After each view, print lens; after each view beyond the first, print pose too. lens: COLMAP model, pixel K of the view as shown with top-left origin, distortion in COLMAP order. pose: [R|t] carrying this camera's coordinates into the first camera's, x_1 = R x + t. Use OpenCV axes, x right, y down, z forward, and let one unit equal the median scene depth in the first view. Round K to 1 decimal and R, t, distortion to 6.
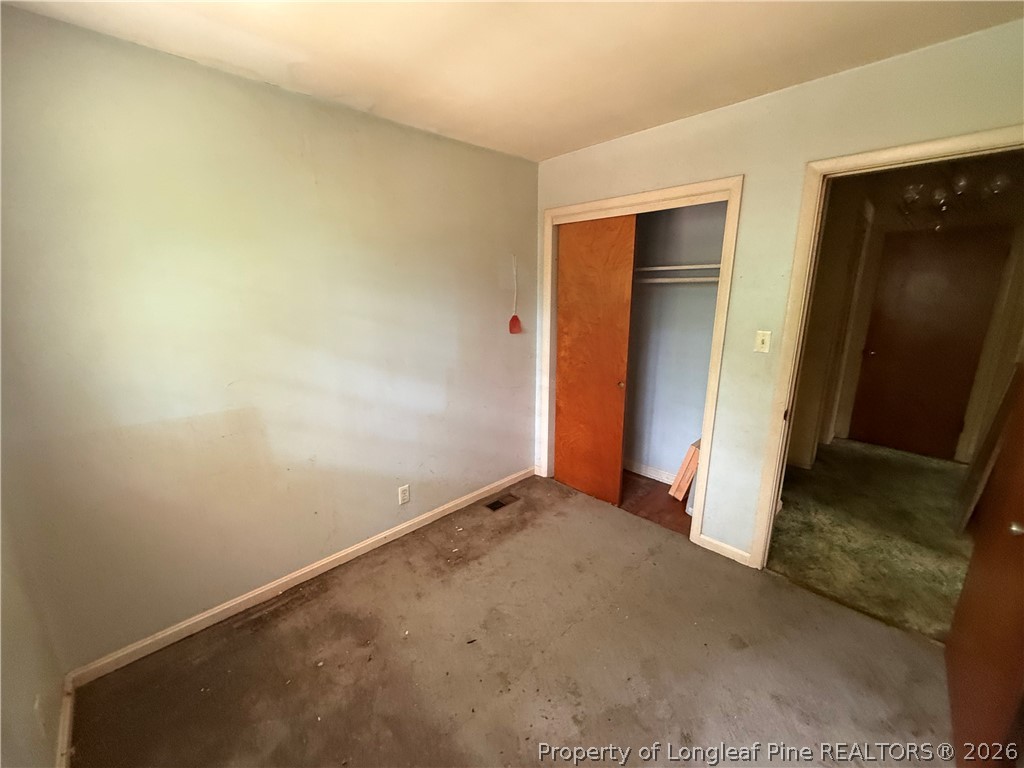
lens RADIAL K [[409.5, 0, 511.3], [0, 409.5, 383.6], [0, 0, 1]] dist [0.001140, -0.000694]
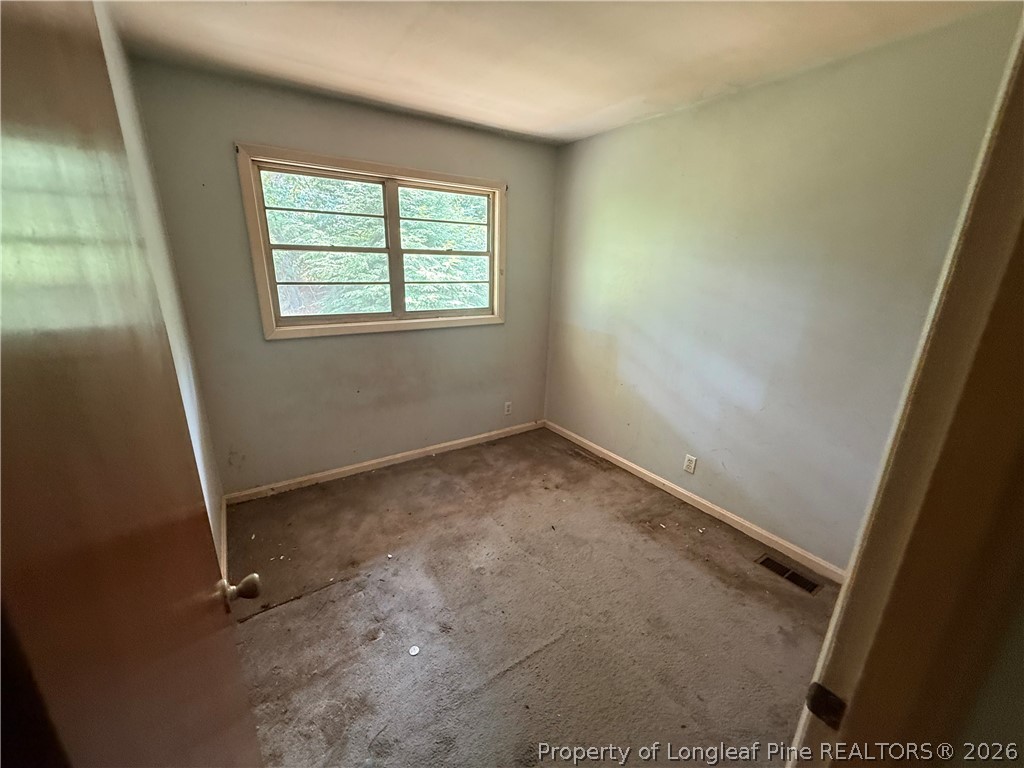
lens RADIAL K [[409.5, 0, 510.3], [0, 409.5, 384.6], [0, 0, 1]] dist [0.001140, -0.000694]
pose [[-0.178174, 0.293058, -0.939346, 0.842041], [-0.242520, 0.912094, 0.330557, -0.168646], [0.953645, 0.286706, -0.091439, 0.680534]]
